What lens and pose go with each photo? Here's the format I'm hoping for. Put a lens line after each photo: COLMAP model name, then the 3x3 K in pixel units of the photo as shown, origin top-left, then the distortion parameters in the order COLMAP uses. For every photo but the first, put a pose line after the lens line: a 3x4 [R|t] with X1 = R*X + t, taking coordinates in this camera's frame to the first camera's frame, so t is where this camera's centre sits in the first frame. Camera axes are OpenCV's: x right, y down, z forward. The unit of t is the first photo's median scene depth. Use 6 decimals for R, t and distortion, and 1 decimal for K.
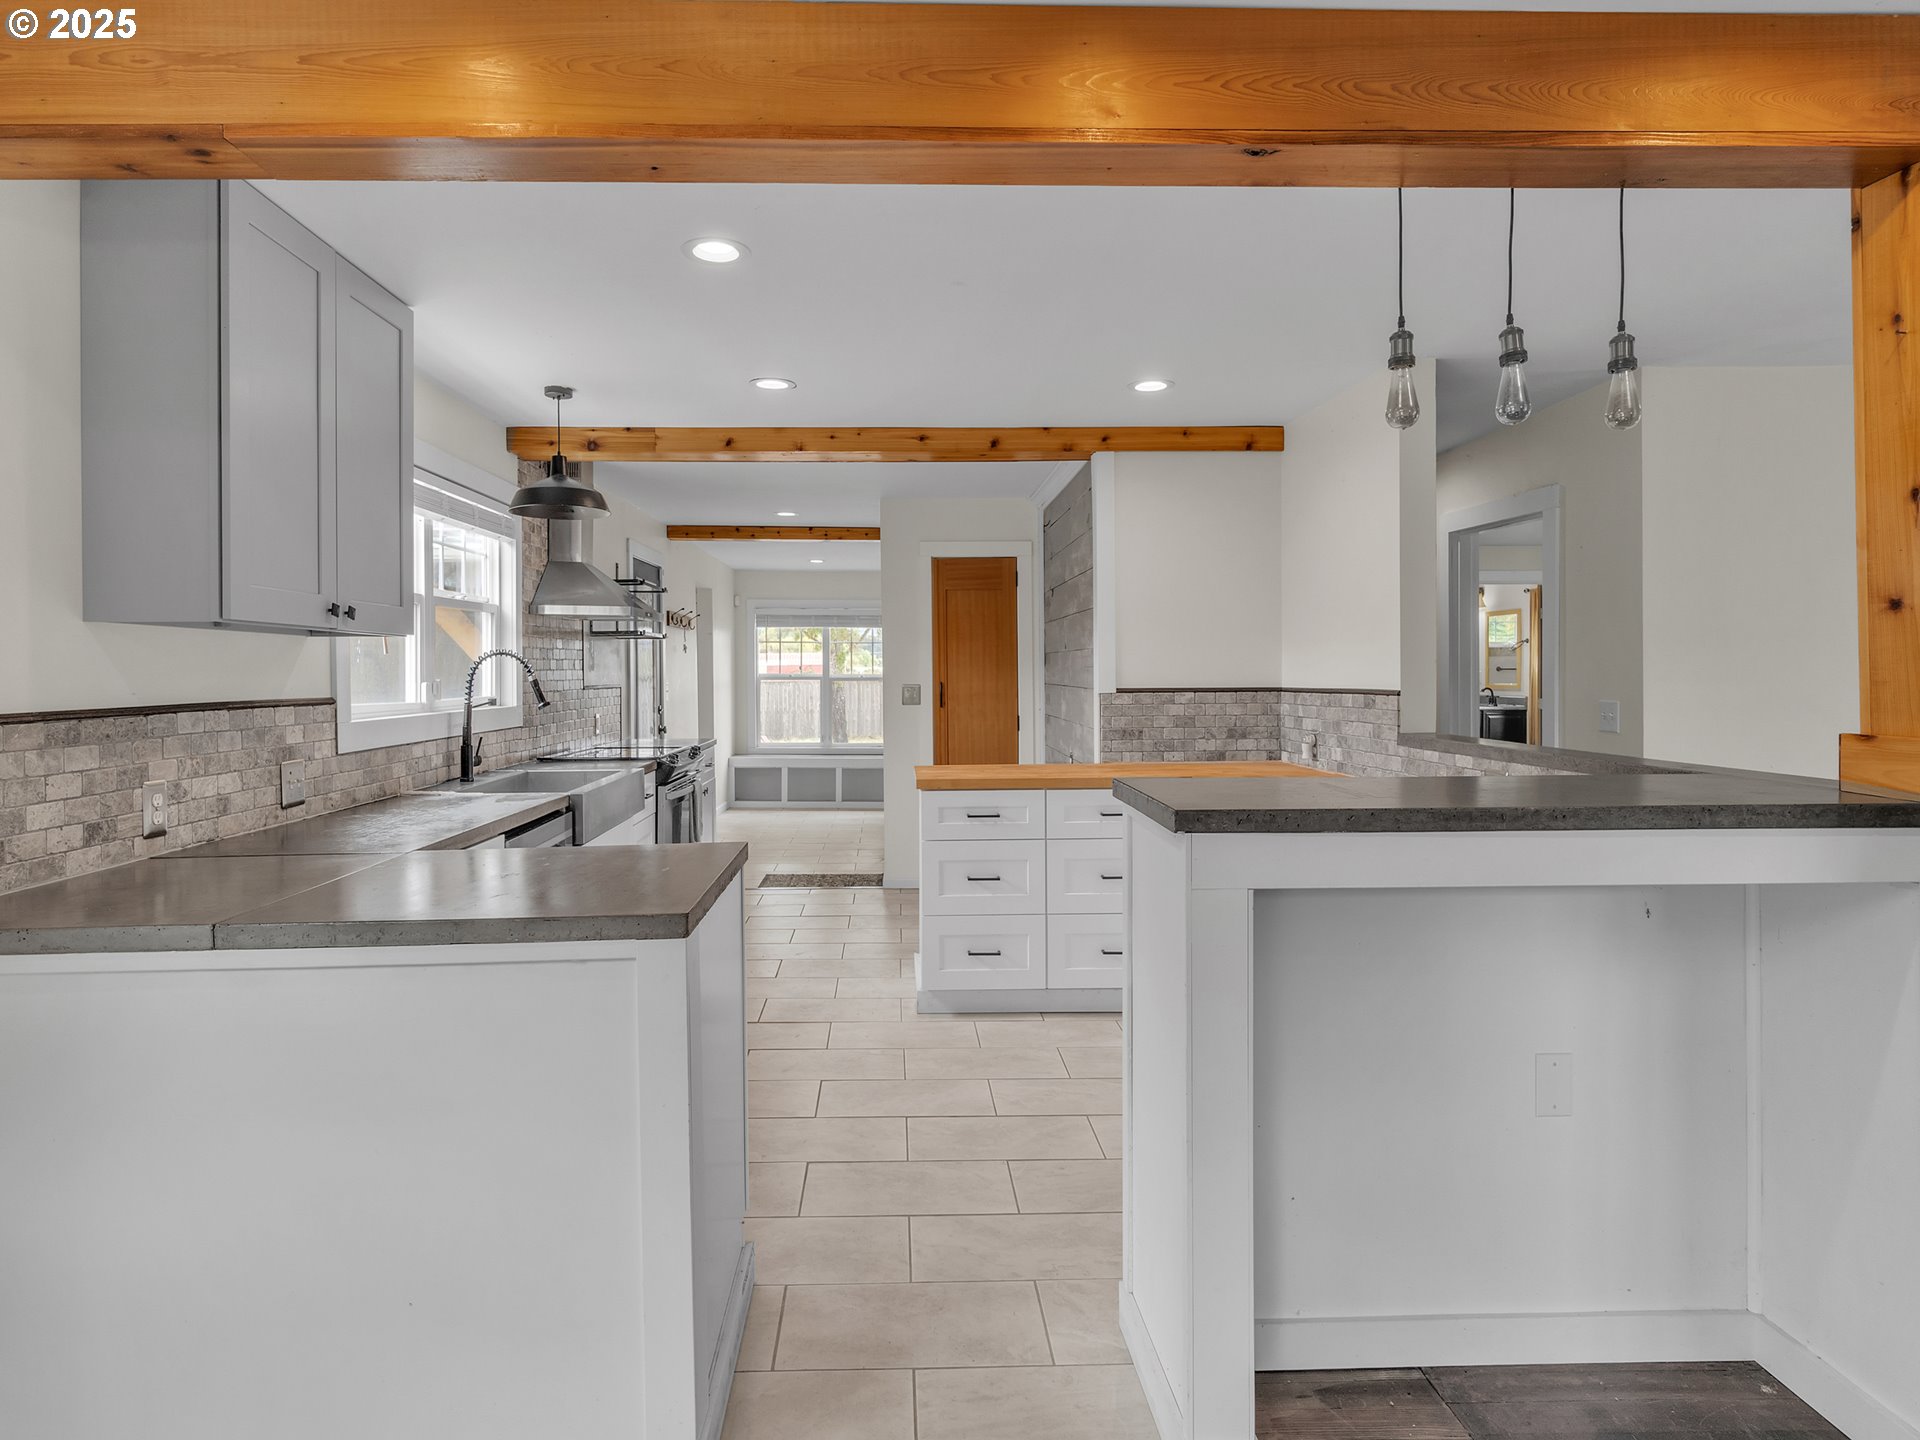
lens RADIAL K [[1015.9, 0, 915.7], [0, 1015.9, 677.1], [0, 0, 1]] dist [-0.013507, -0.000364]
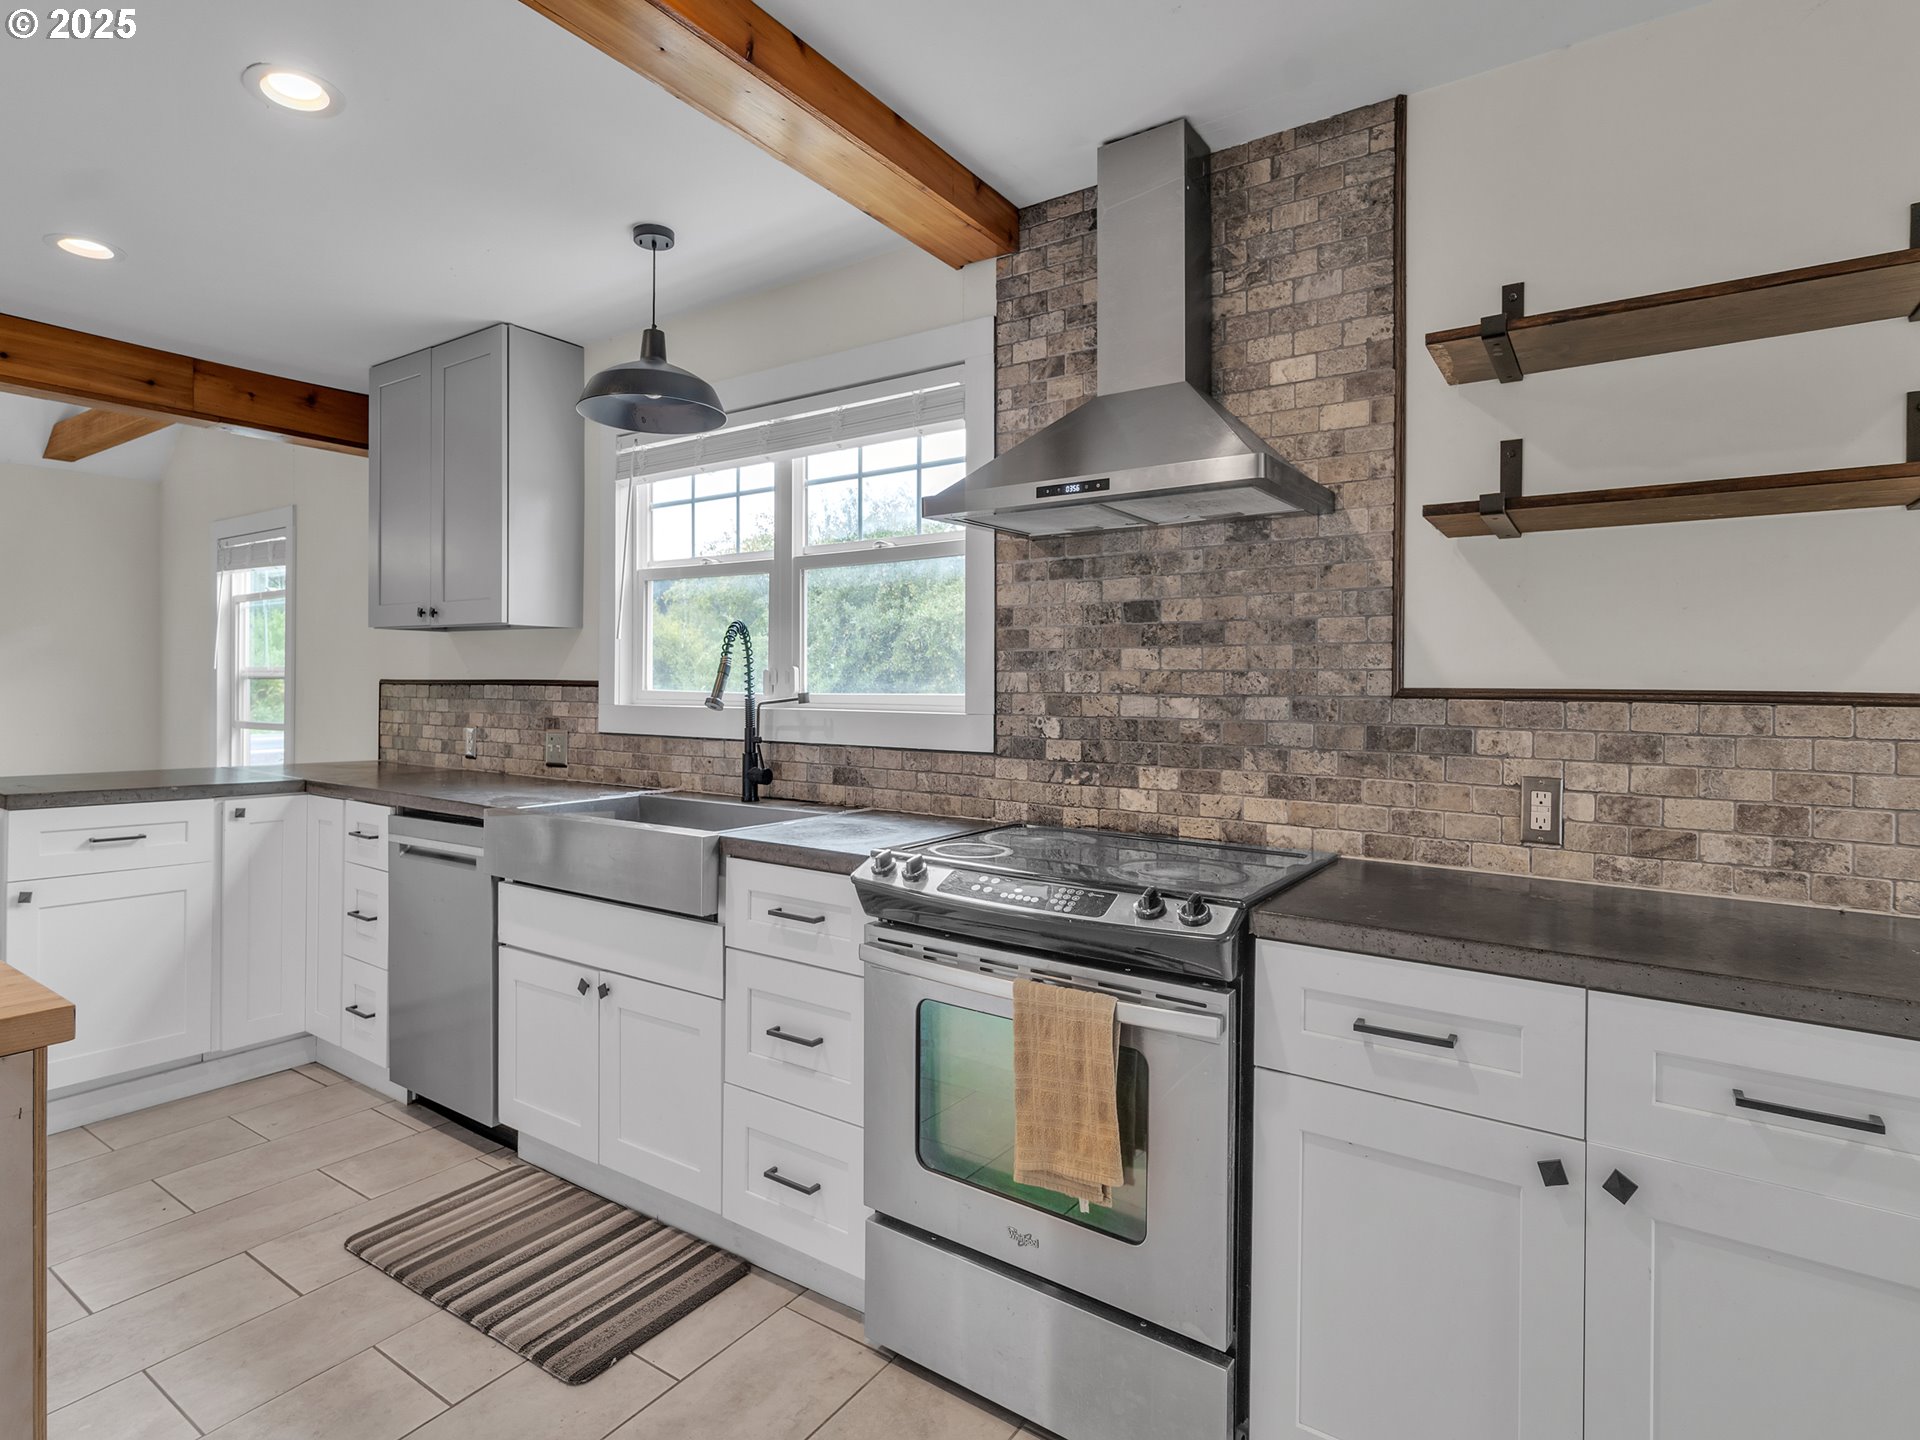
lens RADIAL K [[1015.9, 0, 952.2], [0, 1015.9, 701.4], [0, 0, 1]] dist [-0.013507, -0.000364]
pose [[-0.587656, 0.013543, -0.808997, 0.116682], [-0.010432, 0.999650, 0.024313, 0.013971], [0.809043, 0.022727, -0.587309, 2.361368]]
